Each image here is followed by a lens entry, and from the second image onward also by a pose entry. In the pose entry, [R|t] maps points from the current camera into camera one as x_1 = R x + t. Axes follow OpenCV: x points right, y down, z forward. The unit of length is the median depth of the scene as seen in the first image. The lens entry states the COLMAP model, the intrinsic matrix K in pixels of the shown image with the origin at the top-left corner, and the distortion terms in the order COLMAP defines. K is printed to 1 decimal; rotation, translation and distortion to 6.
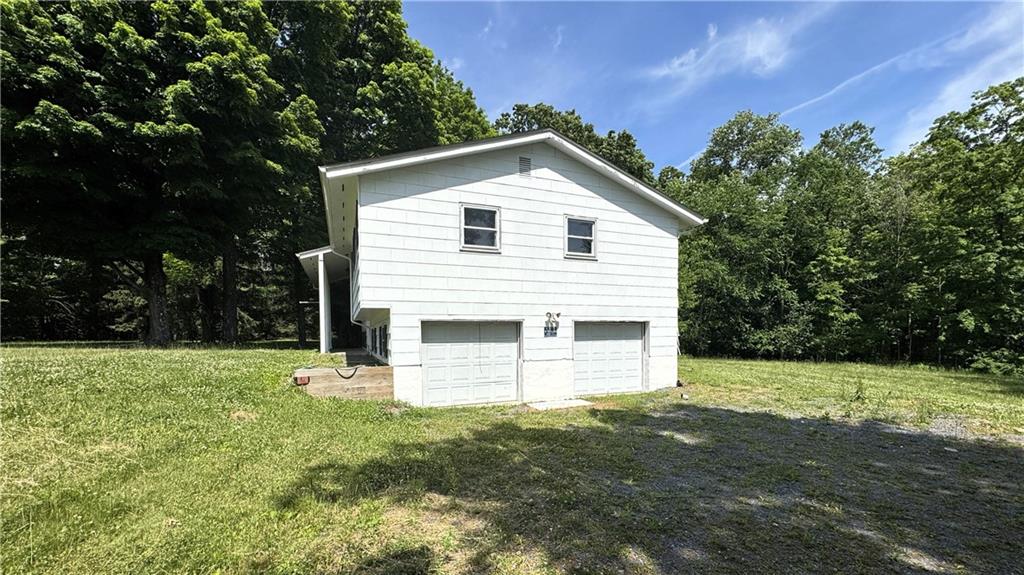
lens RADIAL K [[418.5, 0, 511.5], [0, 418.5, 328.3], [0, 0, 1]] dist [-0.002130, -0.000263]
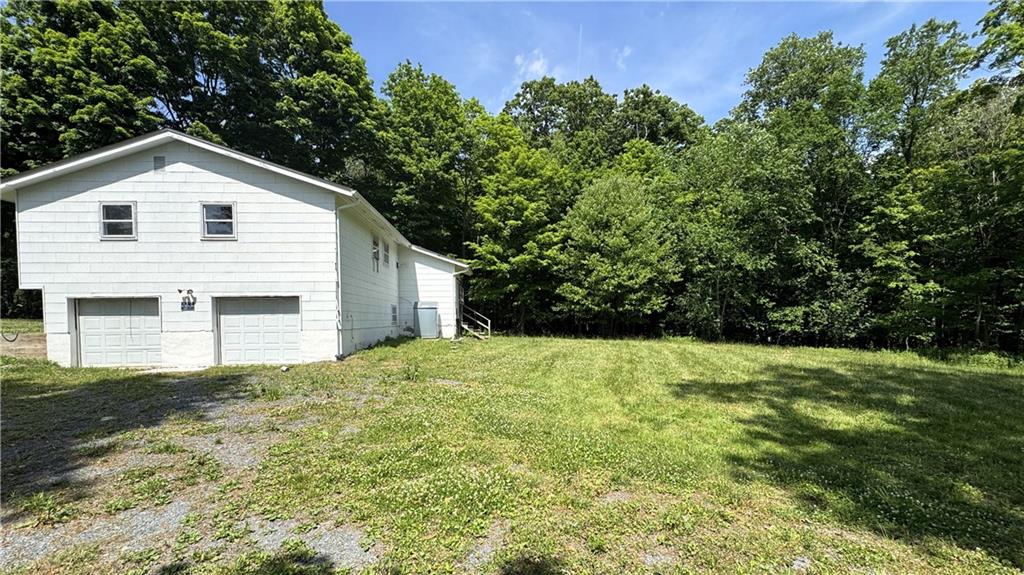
lens RADIAL K [[416.7, 0, 505.6], [0, 416.7, 315.3], [0, 0, 1]] dist [0.000045, -0.000424]
pose [[0.939308, -0.003997, -0.343052, 1.278485], [0.007344, 0.999937, 0.008457, 0.028796], [0.342997, -0.010463, 0.939278, 0.231346]]
